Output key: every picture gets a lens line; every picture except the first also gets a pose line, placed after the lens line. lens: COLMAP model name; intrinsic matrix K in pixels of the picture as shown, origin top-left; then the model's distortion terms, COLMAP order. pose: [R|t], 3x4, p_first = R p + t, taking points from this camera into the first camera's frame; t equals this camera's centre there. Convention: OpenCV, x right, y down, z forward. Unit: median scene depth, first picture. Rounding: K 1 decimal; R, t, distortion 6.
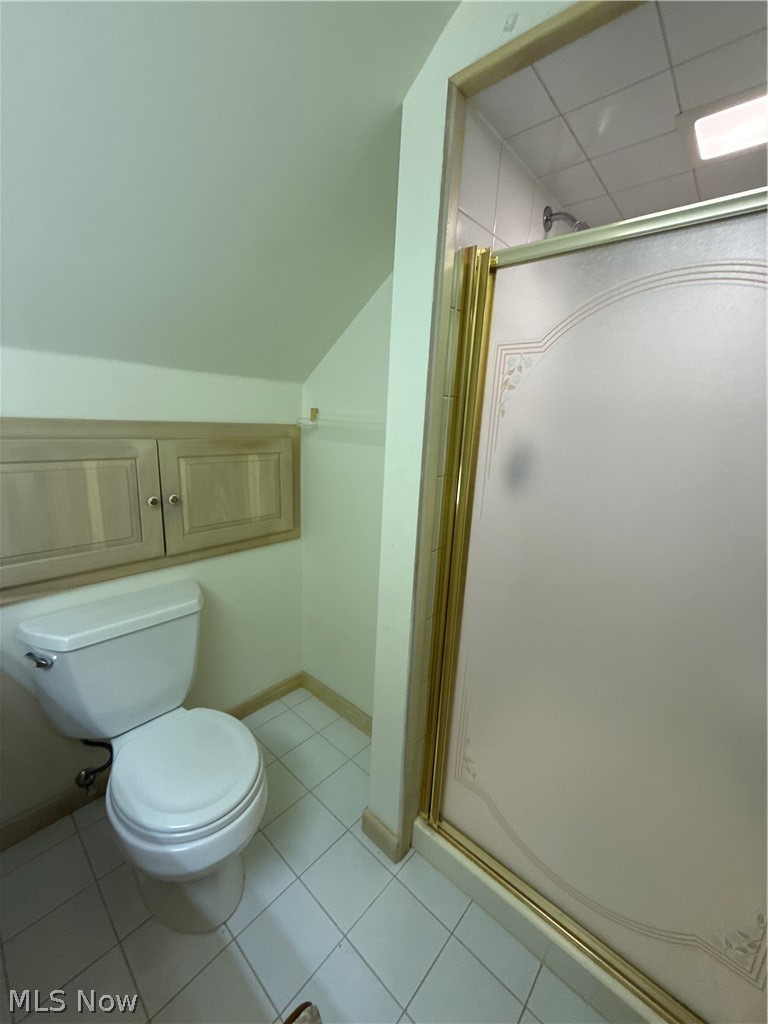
lens RADIAL K [[409.8, 0, 385.1], [0, 409.8, 511.2], [0, 0, 1]] dist [0.004413, 0.000188]
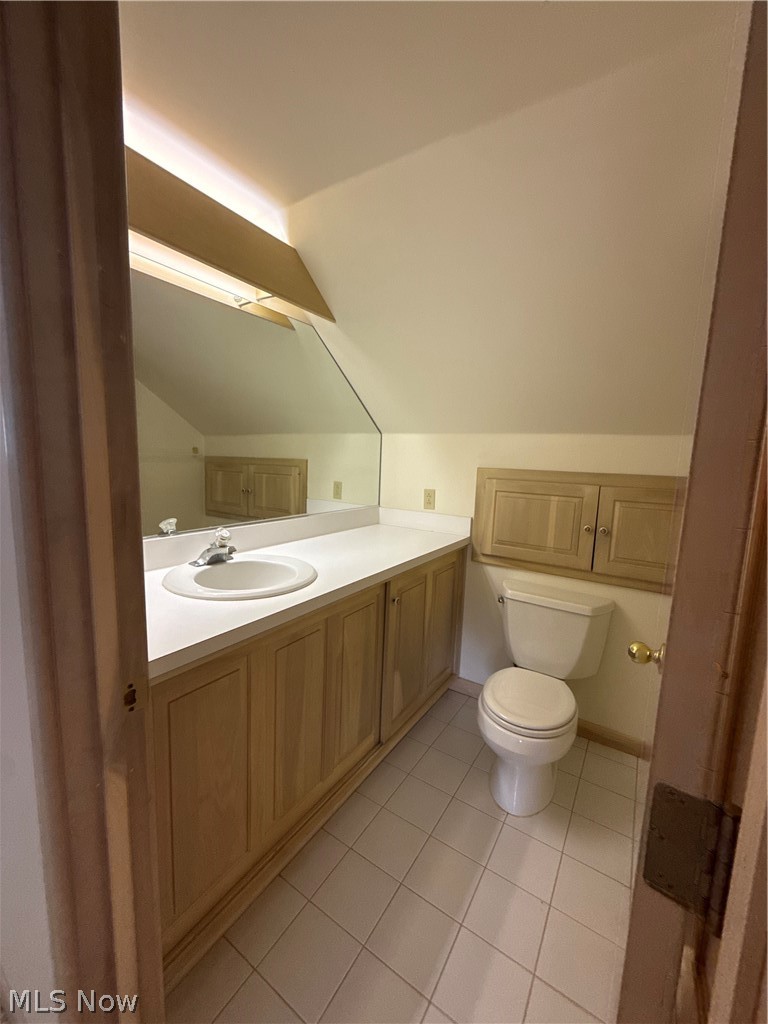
lens RADIAL K [[409.8, 0, 383.9], [0, 409.8, 509.9], [0, 0, 1]] dist [0.004413, 0.000188]
pose [[0.137630, 0.087968, -0.986570, 0.712007], [-0.240983, 0.969092, 0.052792, 0.006509], [0.960721, 0.230481, 0.154575, 0.104713]]
